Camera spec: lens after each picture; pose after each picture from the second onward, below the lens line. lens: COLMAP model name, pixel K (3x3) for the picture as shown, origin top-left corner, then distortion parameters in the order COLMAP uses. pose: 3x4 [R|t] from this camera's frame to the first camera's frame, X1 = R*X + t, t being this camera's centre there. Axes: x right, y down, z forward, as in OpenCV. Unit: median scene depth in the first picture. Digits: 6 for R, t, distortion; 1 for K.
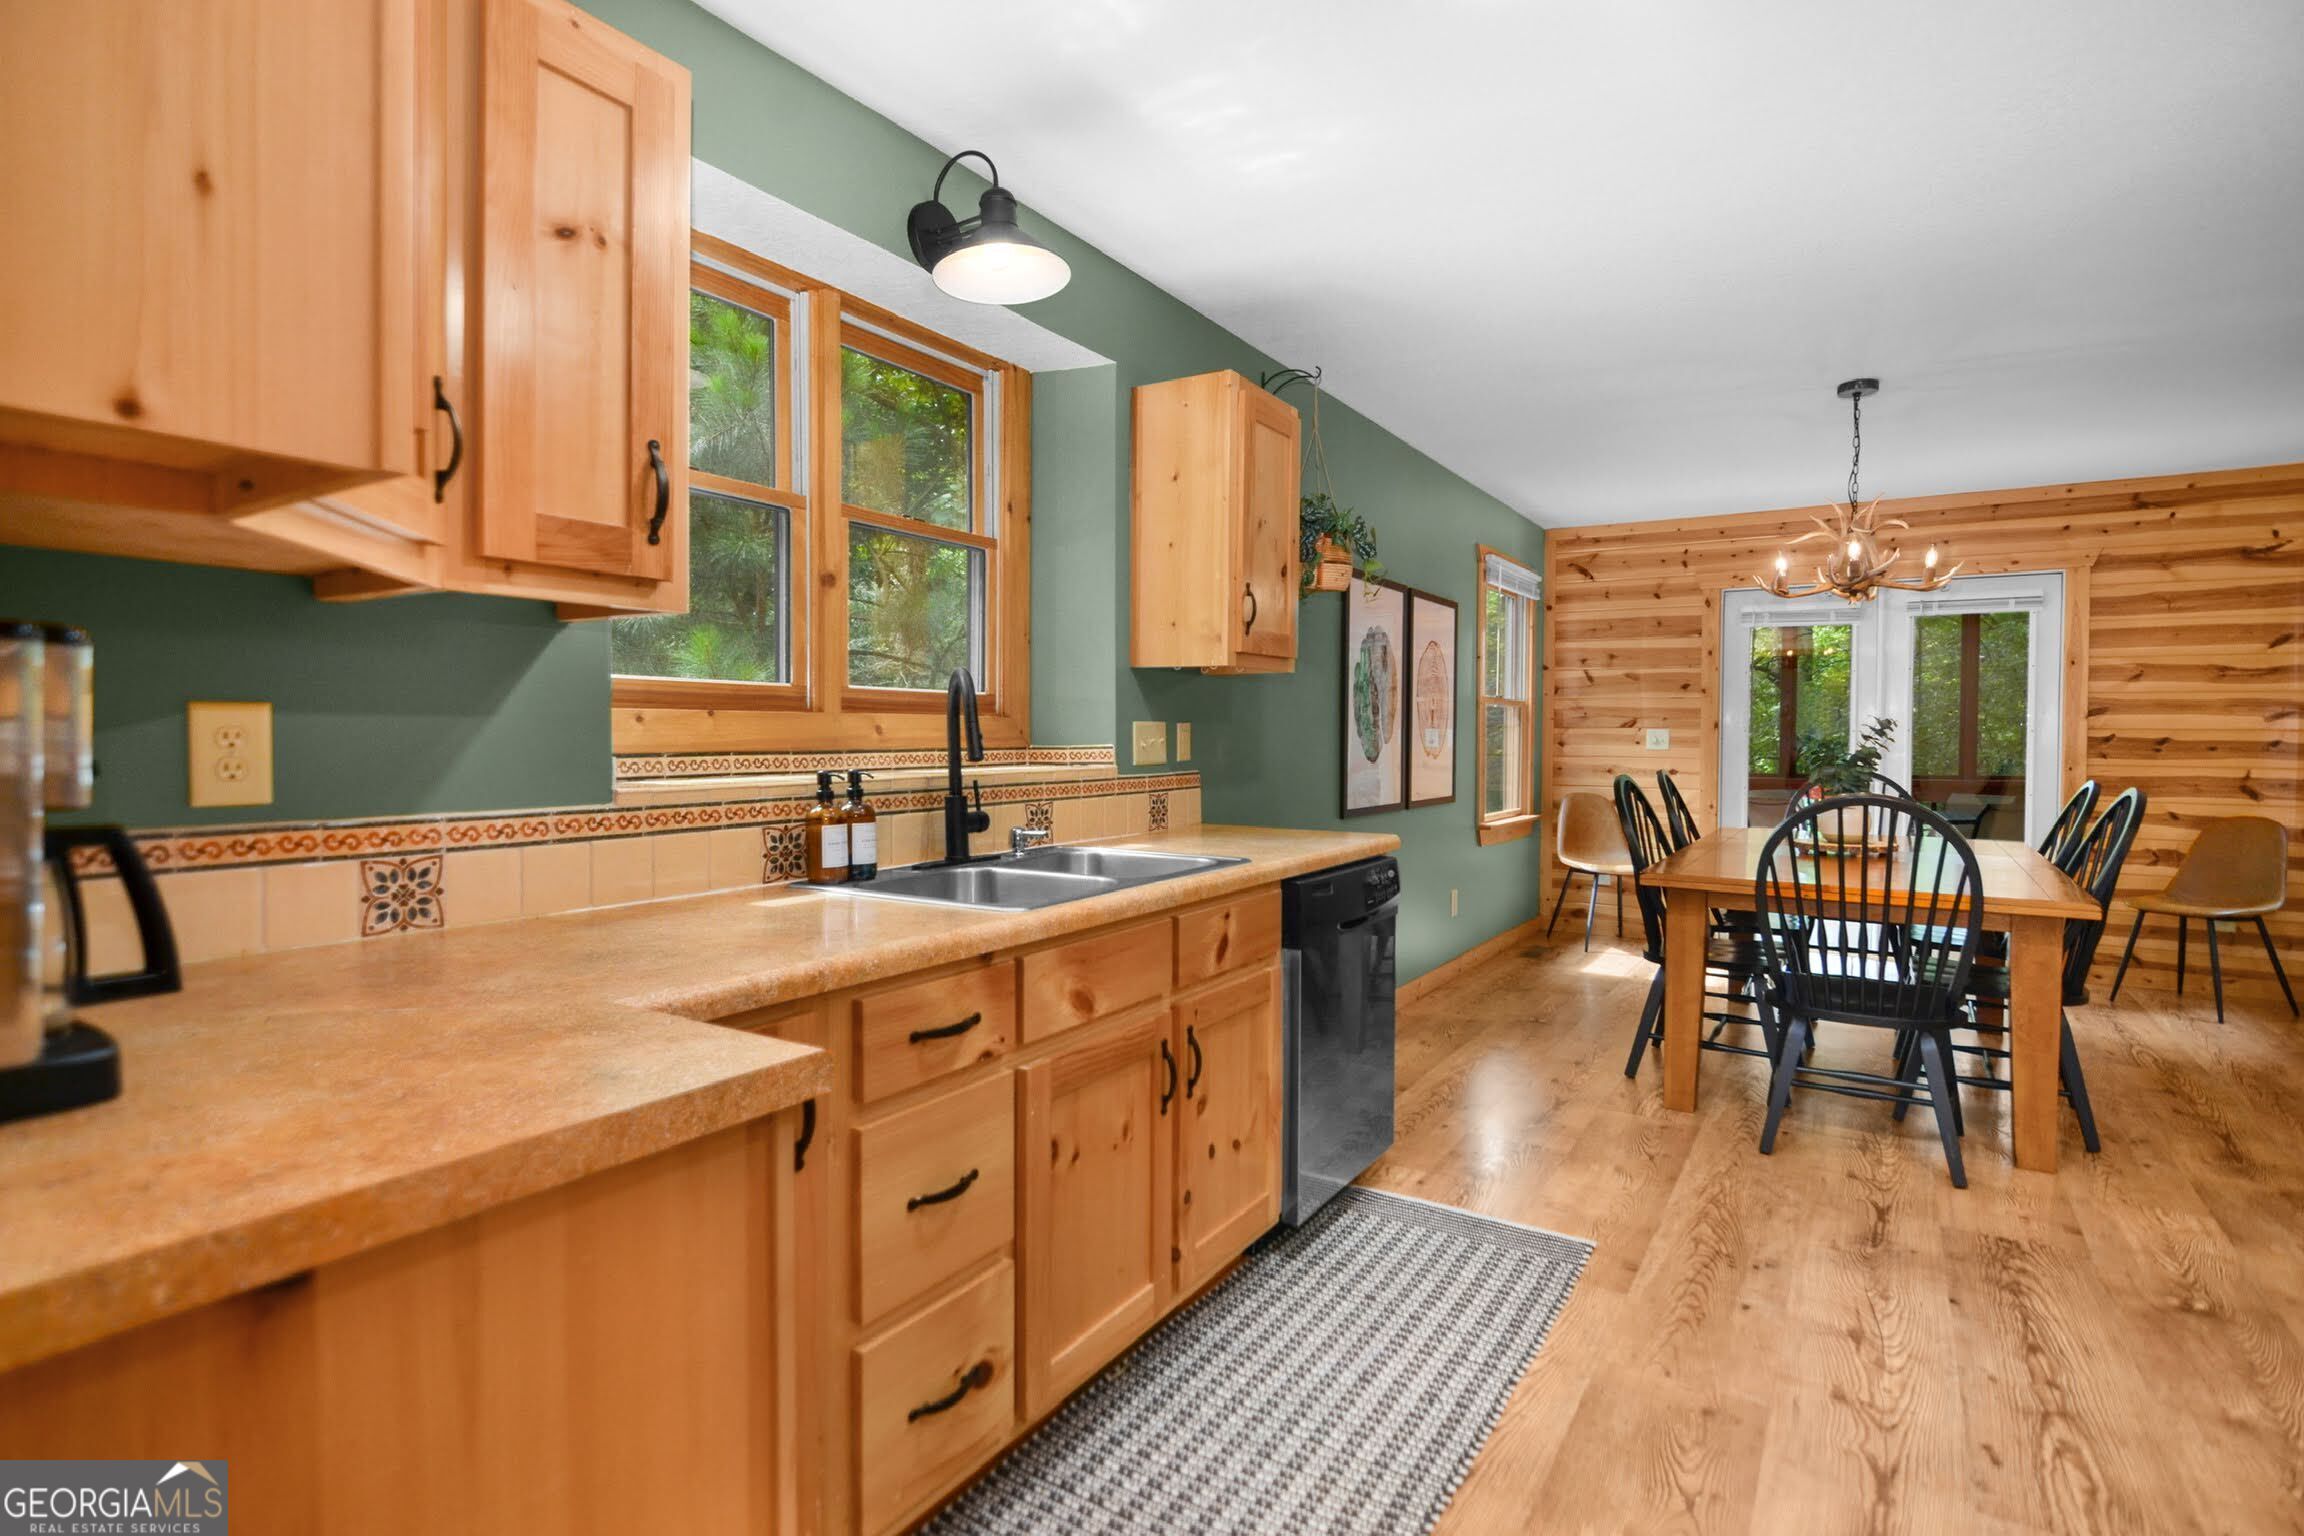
lens RADIAL K [[1146.8, 0, 1139.6], [0, 1146.8, 768.3], [0, 0, 1]] dist [-0.000955, -0.000774]
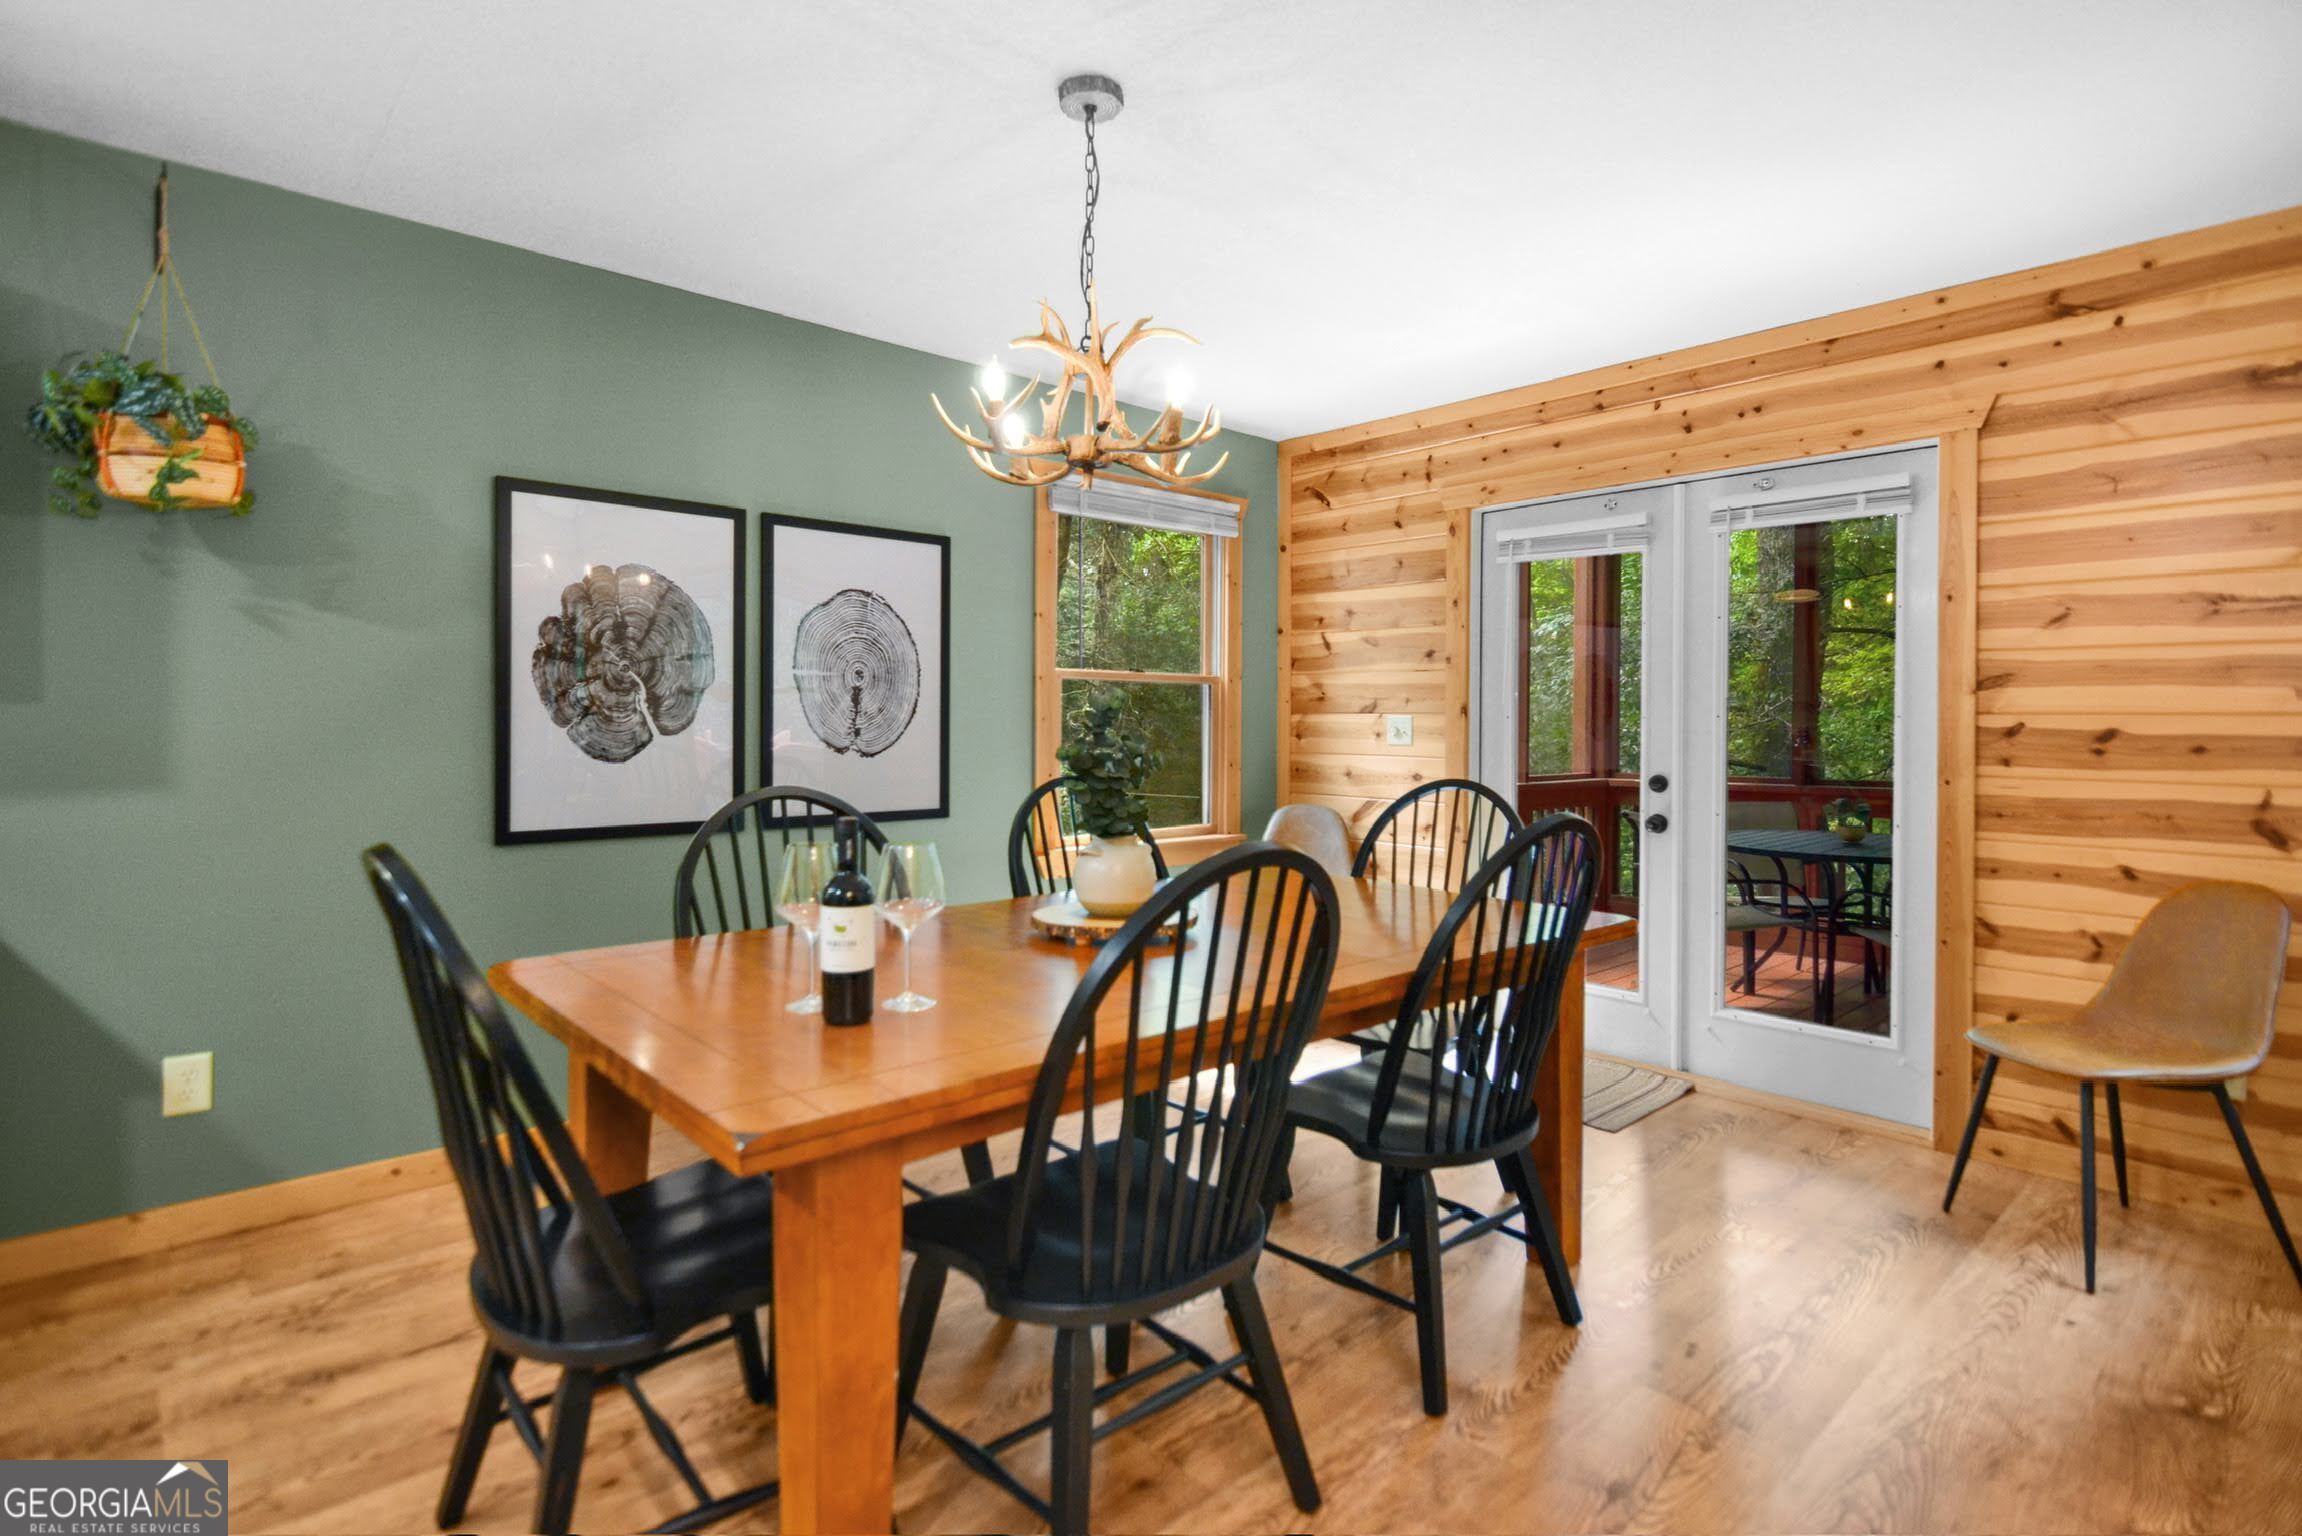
lens RADIAL K [[1145.8, 0, 1130.1], [0, 1145.8, 737.7], [0, 0, 1]] dist [-0.000955, -0.000774]
pose [[0.965829, 0.004064, -0.259147, 0.553519], [-0.008256, 0.999852, -0.015089, -0.009971], [0.259047, 0.016713, 0.965720, 0.332254]]
